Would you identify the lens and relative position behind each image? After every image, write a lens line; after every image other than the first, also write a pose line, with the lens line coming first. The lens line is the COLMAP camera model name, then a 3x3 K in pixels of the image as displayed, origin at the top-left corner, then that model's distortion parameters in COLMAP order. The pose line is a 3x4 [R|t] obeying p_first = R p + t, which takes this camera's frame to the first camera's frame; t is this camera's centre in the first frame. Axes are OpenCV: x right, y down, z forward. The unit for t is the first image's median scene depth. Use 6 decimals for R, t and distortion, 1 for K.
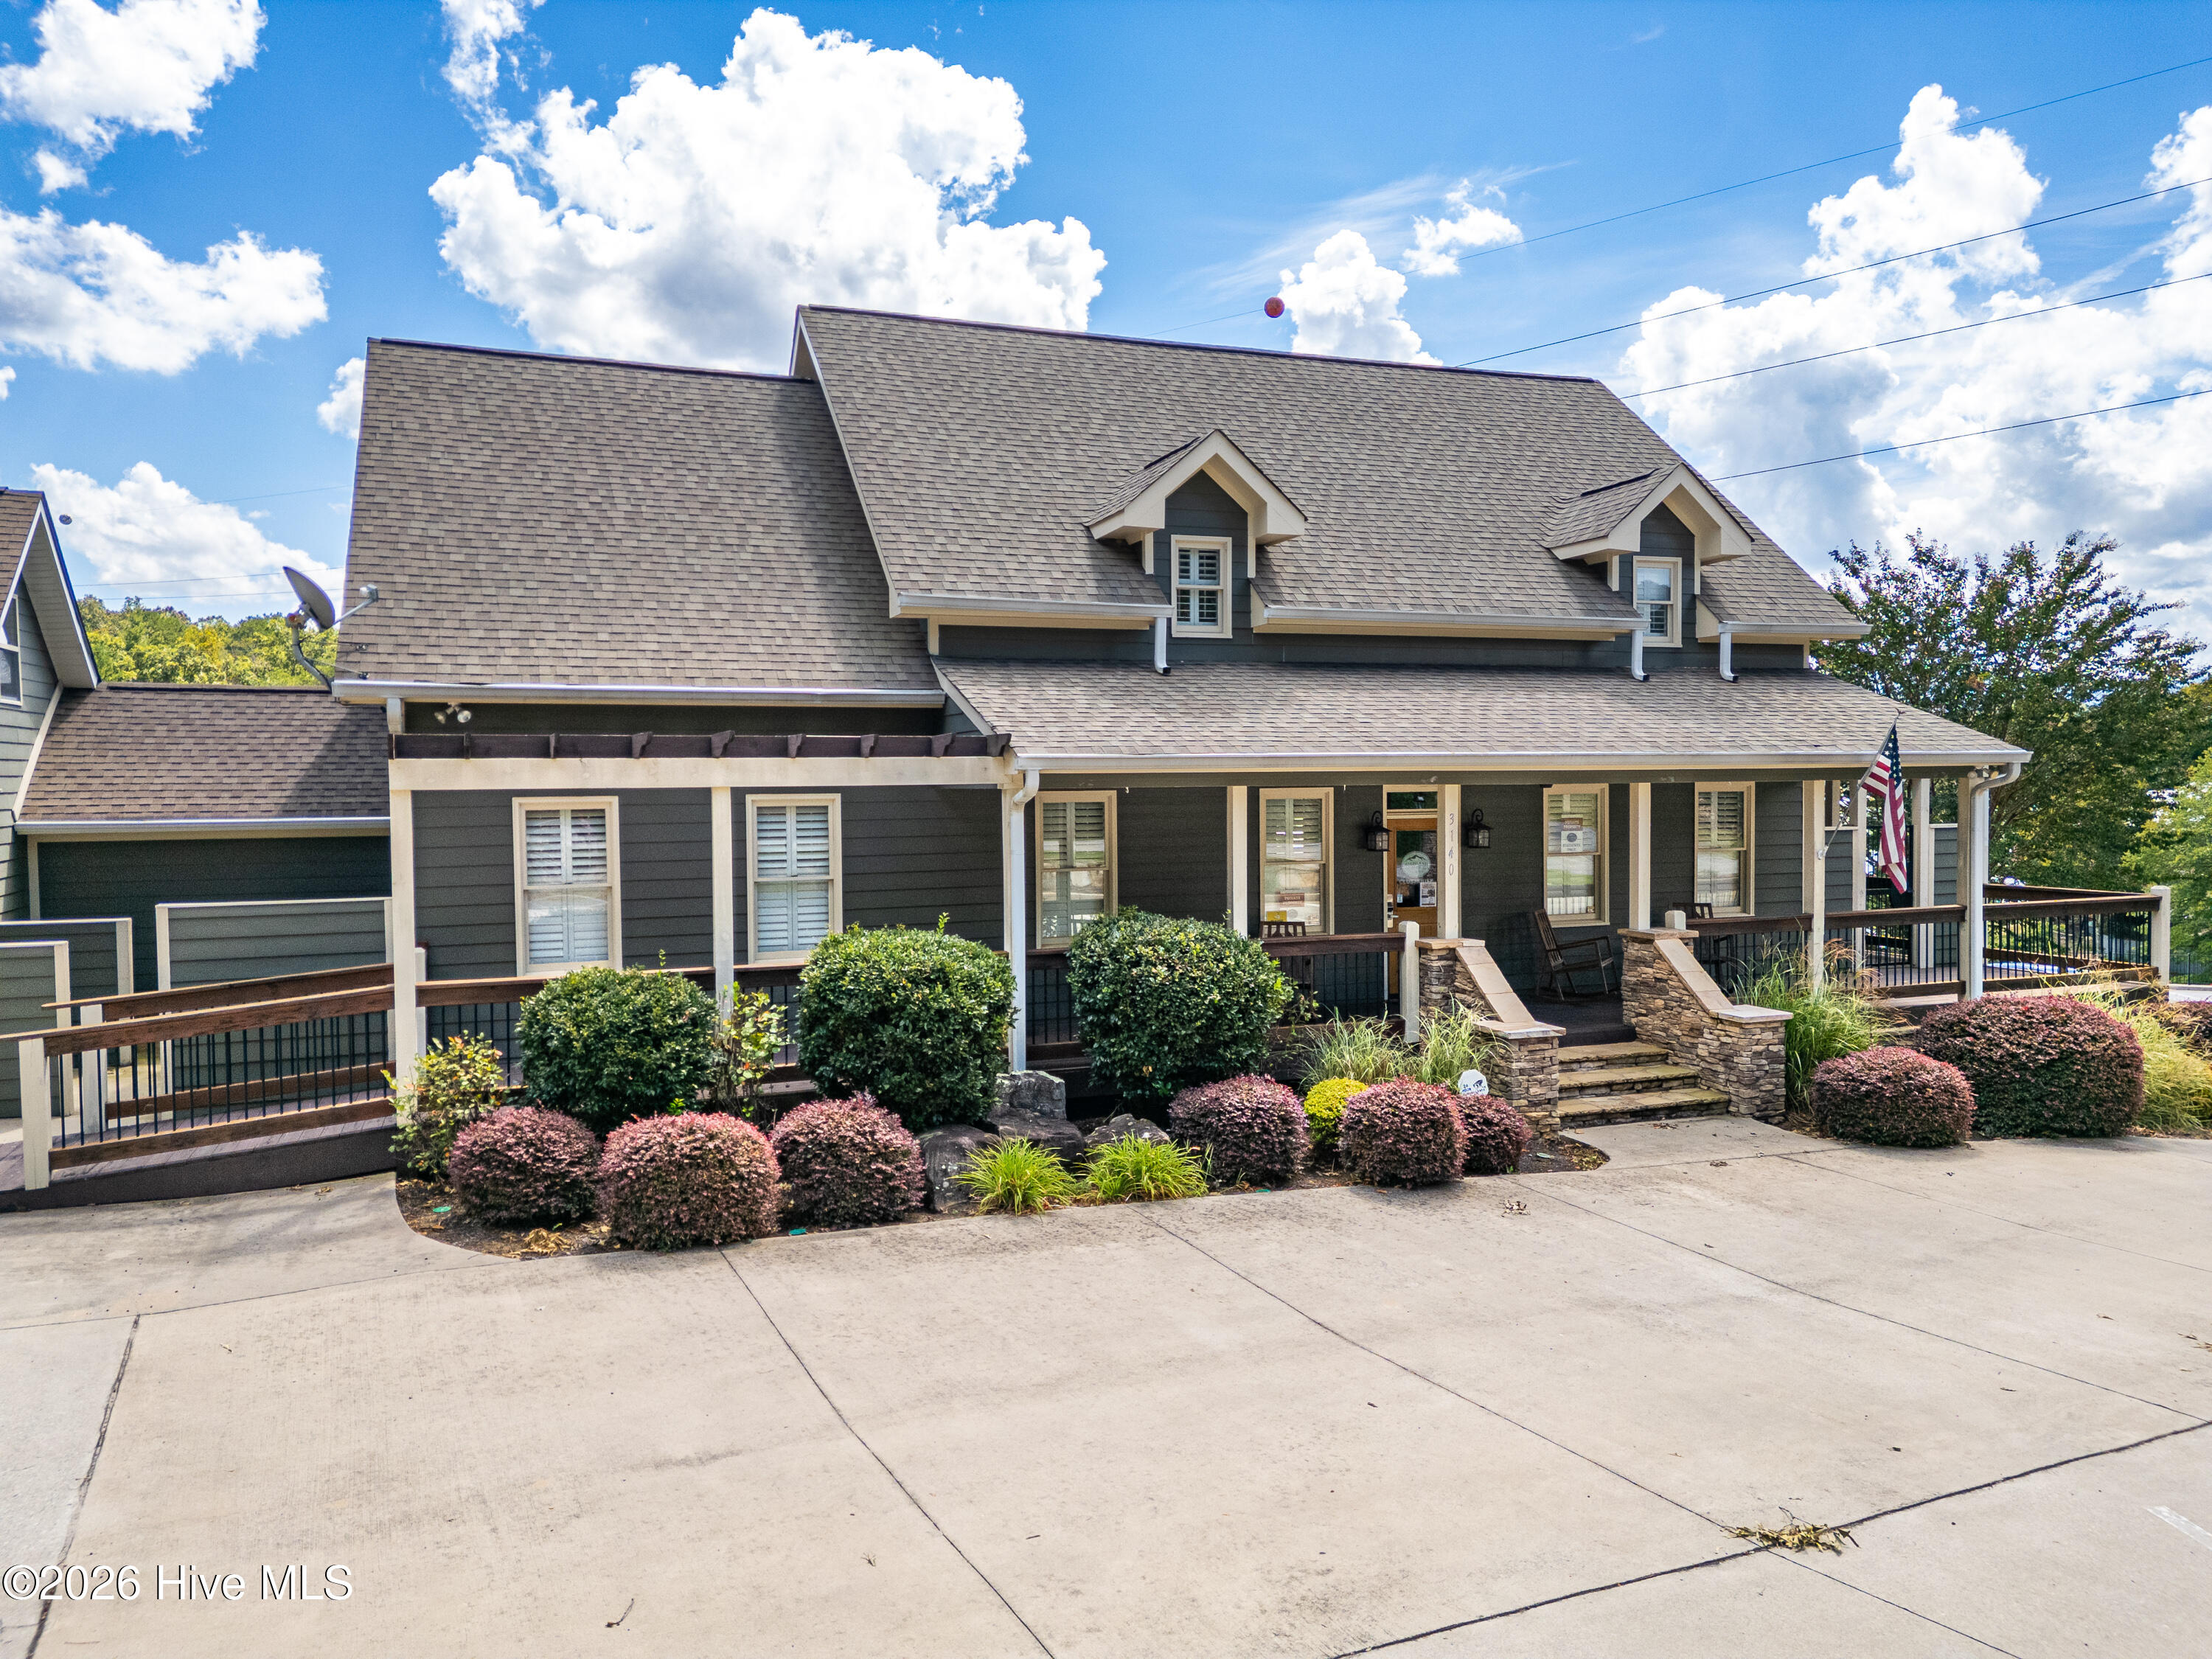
lens RADIAL K [[1657.6, 0, 1106.0], [0, 1657.6, 829.5], [0, 0, 1]] dist [-0.000034, -0.004438]
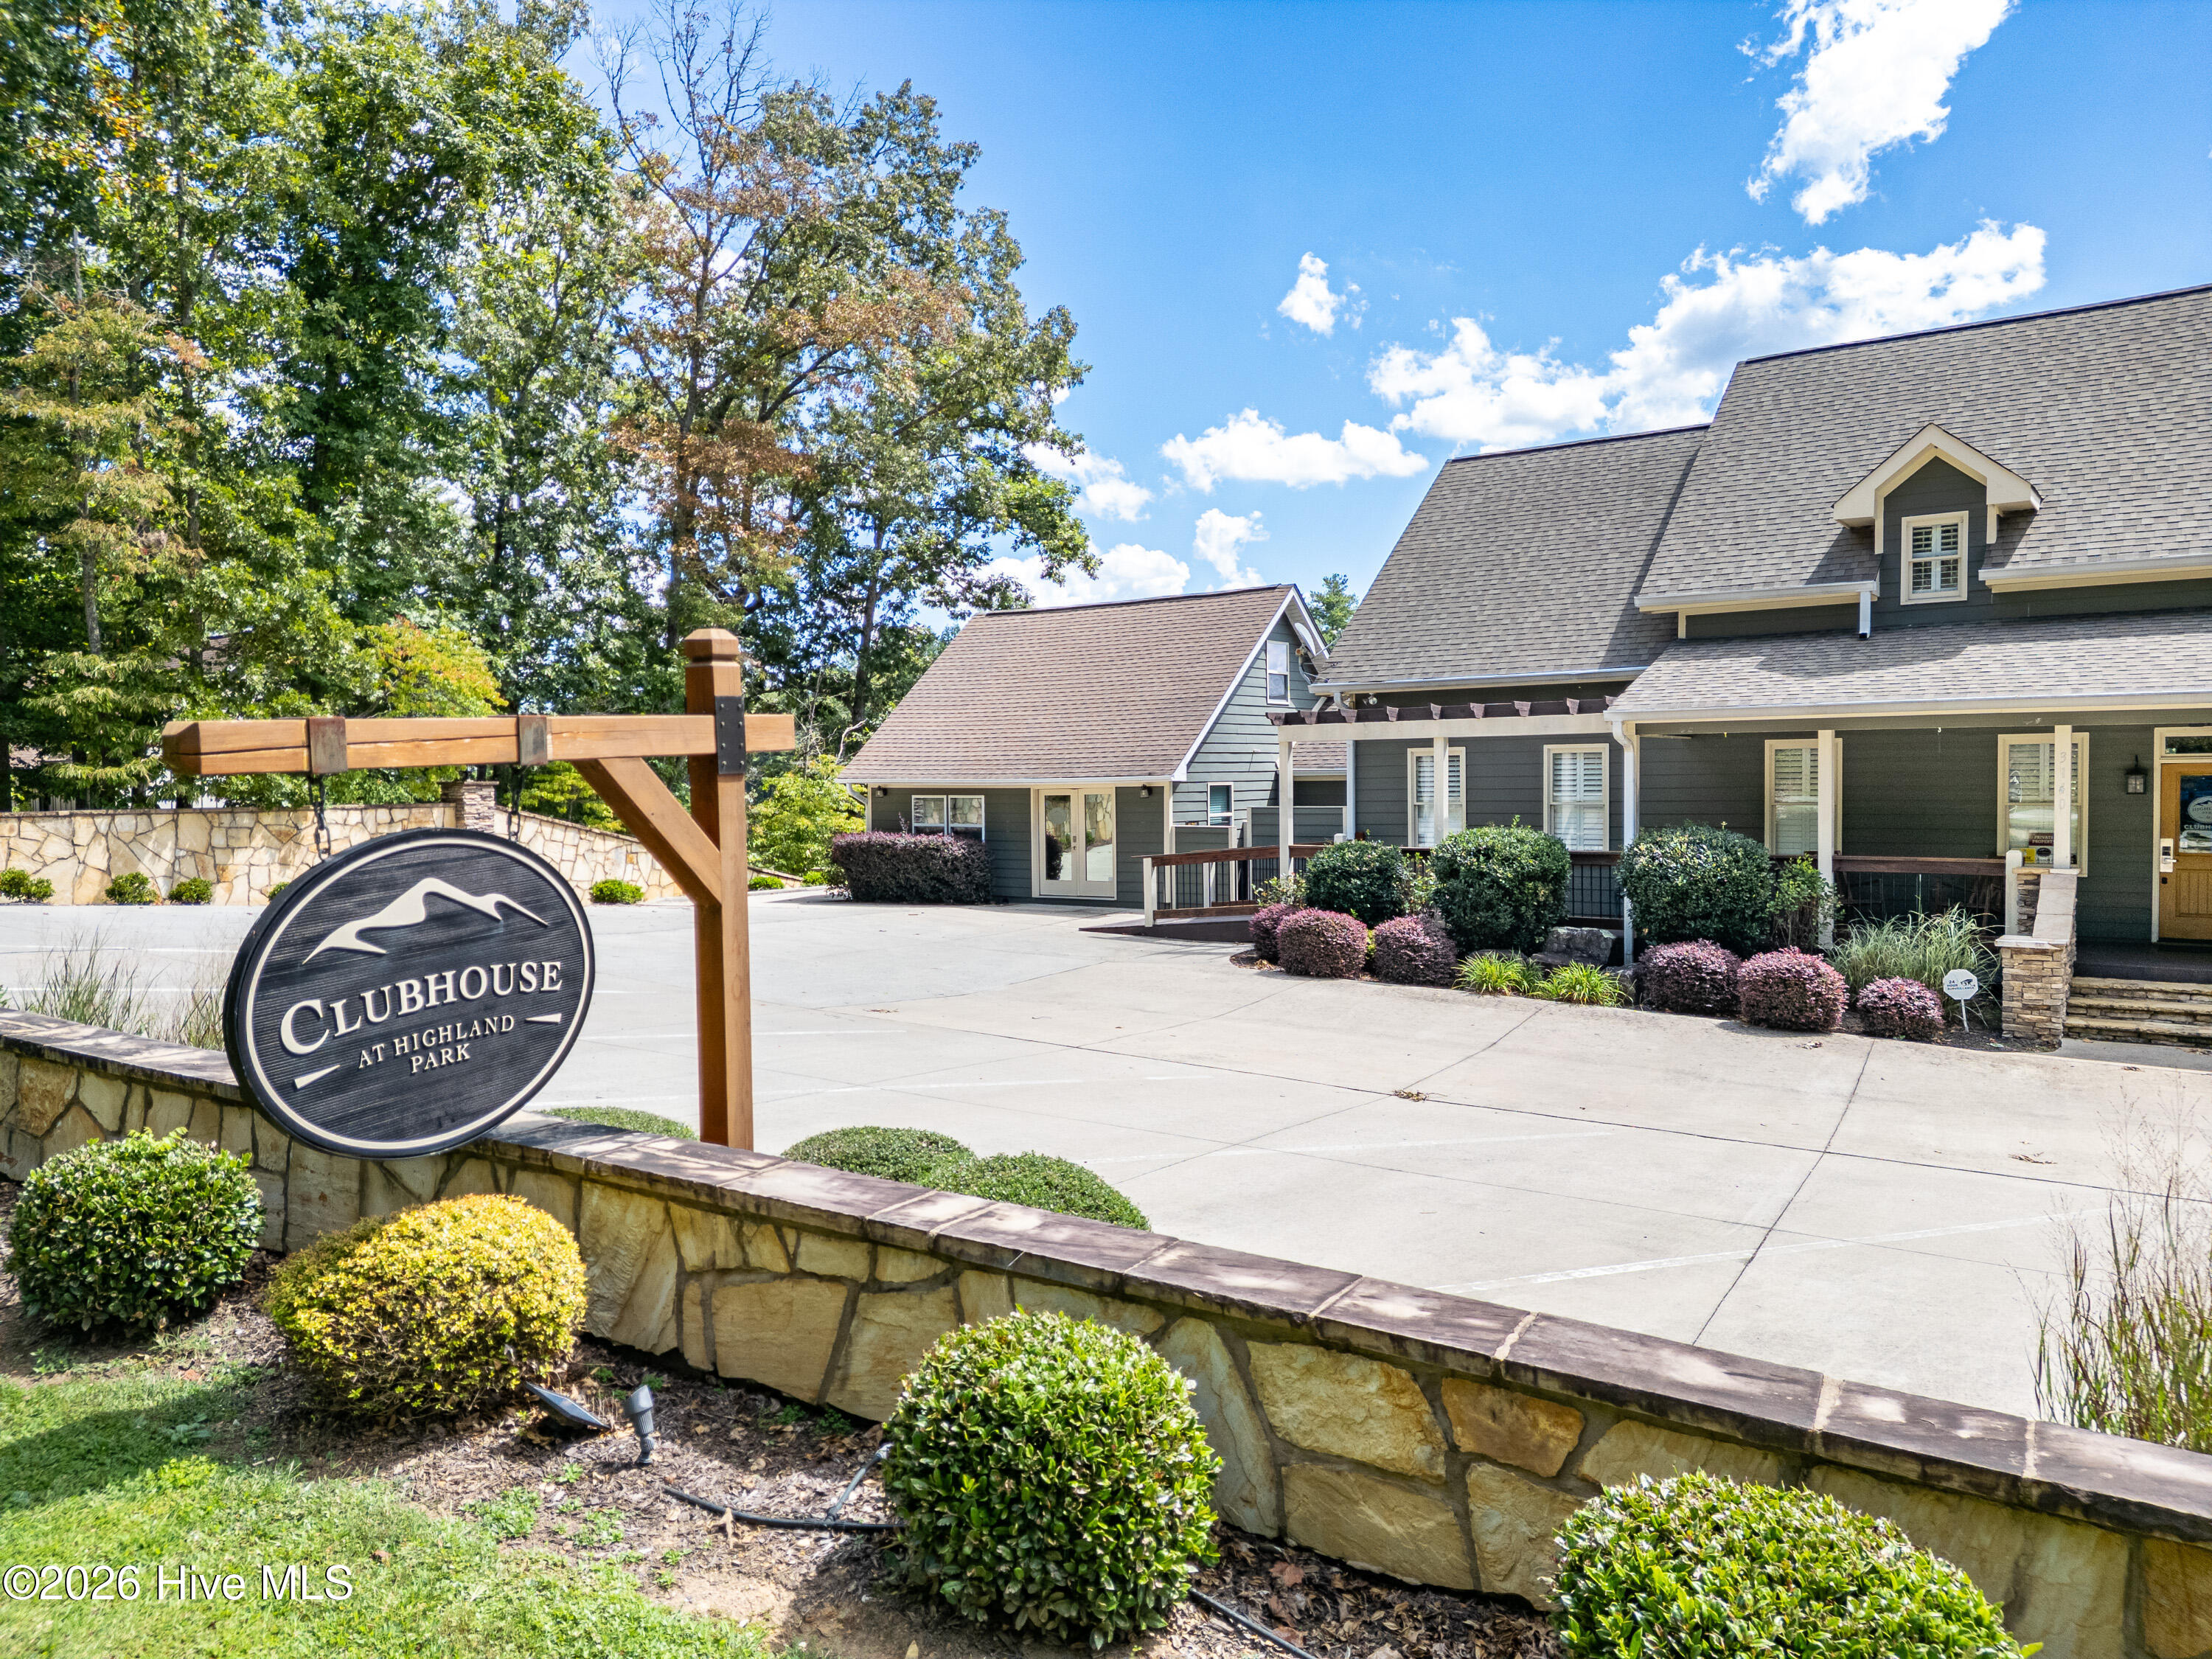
lens RADIAL K [[1545.4, 0, 1106.0], [0, 1545.4, 829.5], [0, 0, 1]] dist [0.047935, -0.044602]
pose [[0.509246, 0.038121, -0.859776, 0.745482], [-0.010483, 0.999219, 0.038095, 0.009561], [0.860557, -0.010386, 0.509248, -0.069786]]
